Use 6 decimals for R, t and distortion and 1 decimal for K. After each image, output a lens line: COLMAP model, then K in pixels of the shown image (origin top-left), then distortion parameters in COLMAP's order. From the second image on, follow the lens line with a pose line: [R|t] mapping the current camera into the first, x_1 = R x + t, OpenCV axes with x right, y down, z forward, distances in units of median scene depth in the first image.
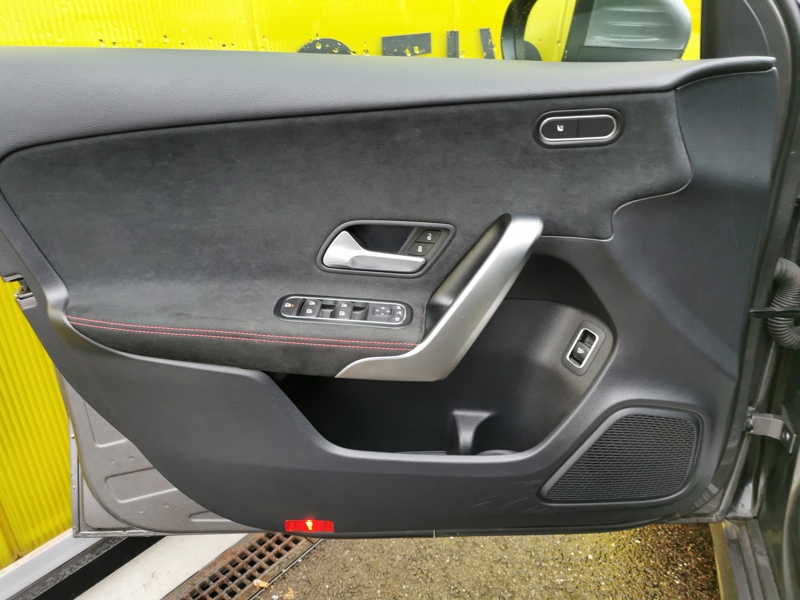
lens RADIAL K [[617.3, 0, 402.7], [0, 617.3, 298.0], [0, 0, 1]] dist [0.005576, -0.014708]
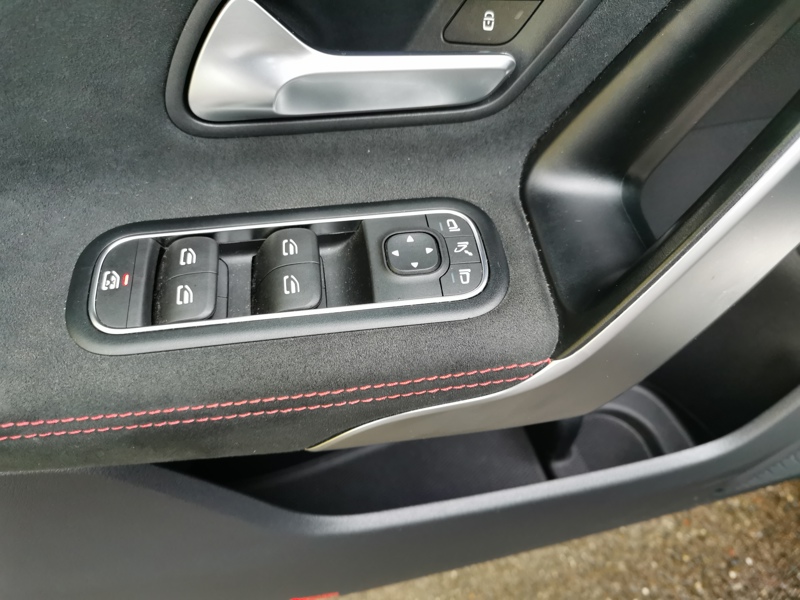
lens RADIAL K [[617.3, 0, 397.0], [0, 617.3, 300.0], [0, 0, 1]] dist [0.005576, -0.014708]
pose [[0.981899, -0.167258, 0.088879, -0.073891], [0.115997, 0.901976, 0.415914, -0.092264], [-0.149732, -0.398075, 0.905051, 0.695021]]
